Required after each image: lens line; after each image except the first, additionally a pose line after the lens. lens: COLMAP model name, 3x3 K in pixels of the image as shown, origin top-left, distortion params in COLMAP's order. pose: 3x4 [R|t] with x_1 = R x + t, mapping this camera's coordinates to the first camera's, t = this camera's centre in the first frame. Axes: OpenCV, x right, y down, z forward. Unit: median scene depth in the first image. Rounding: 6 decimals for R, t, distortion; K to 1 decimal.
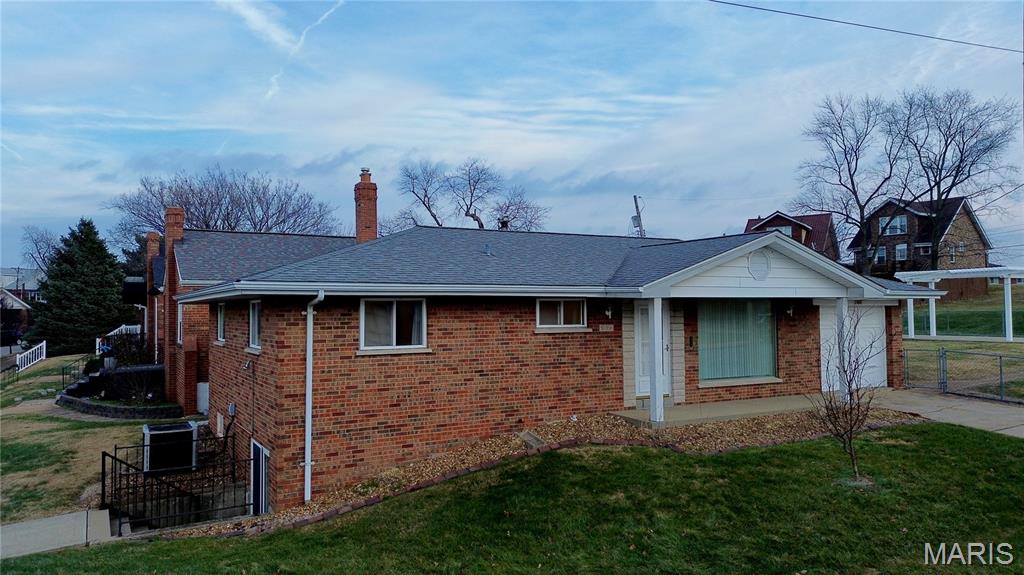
lens RADIAL K [[721.8, 0, 509.1], [0, 721.8, 283.3], [0, 0, 1]] dist [0.075423, -0.070676]
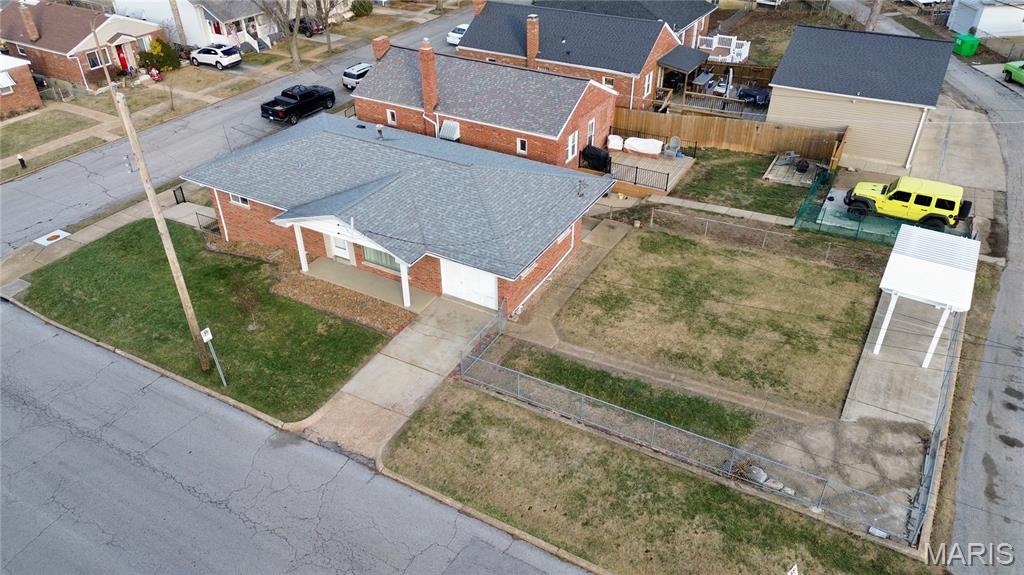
lens RADIAL K [[721.8, 0, 506.7], [0, 721.8, 290.6], [0, 0, 1]] dist [0.075423, -0.070676]
pose [[0.507556, 0.482587, -0.713791, 2.030206], [0.037615, 0.815230, 0.577915, -0.981877], [0.860797, -0.320173, 0.395622, 0.568543]]
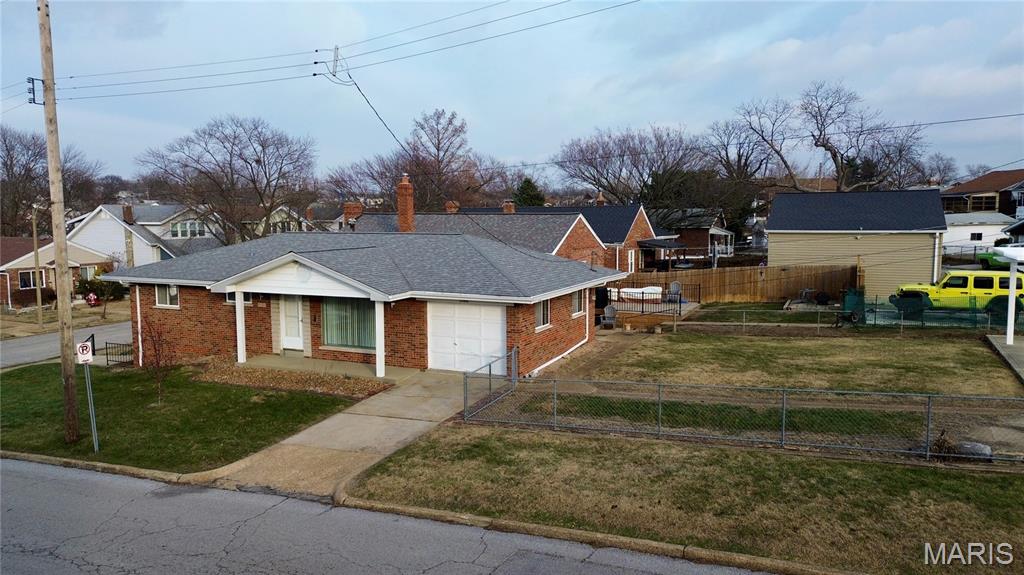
lens RADIAL K [[721.8, 0, 506.9], [0, 721.8, 285.6], [0, 0, 1]] dist [0.075423, -0.070676]
pose [[0.573052, 0.084899, -0.815110, 1.815242], [0.031846, 0.991561, 0.125666, -0.175449], [0.818900, -0.097971, 0.565513, 0.507620]]
